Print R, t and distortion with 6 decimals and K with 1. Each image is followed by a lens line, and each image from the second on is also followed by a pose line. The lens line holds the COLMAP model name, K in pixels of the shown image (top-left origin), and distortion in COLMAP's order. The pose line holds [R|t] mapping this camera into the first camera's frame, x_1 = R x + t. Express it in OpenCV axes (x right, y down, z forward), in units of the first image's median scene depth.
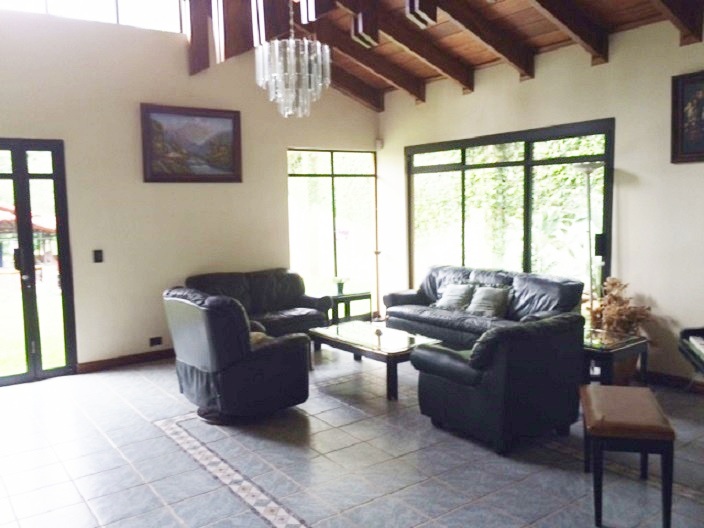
lens RADIAL K [[601.9, 0, 352.0], [0, 601.9, 264.0], [0, 0, 1]] dist [0.014553, 0.005998]
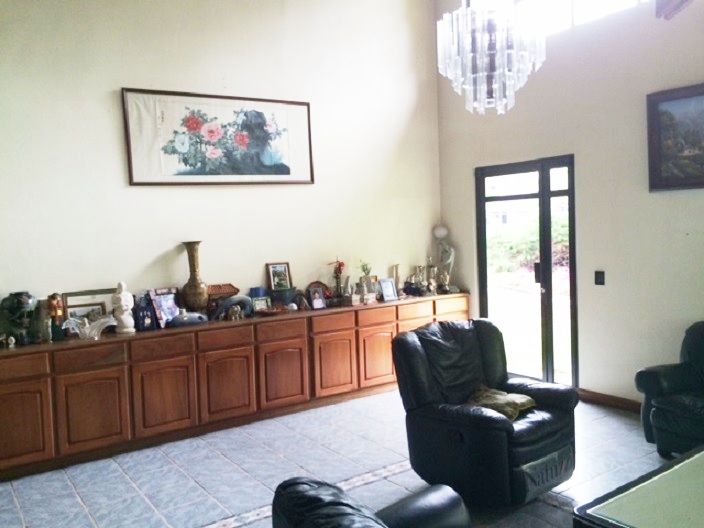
lens RADIAL K [[601.9, 0, 352.0], [0, 601.9, 264.0], [0, 0, 1]] dist [0.014553, 0.005998]
pose [[-0.000065, 0.081693, -0.996658, 0.491673], [-0.071728, 0.994090, 0.081487, -0.083650], [0.997424, 0.071494, 0.005795, 0.653409]]
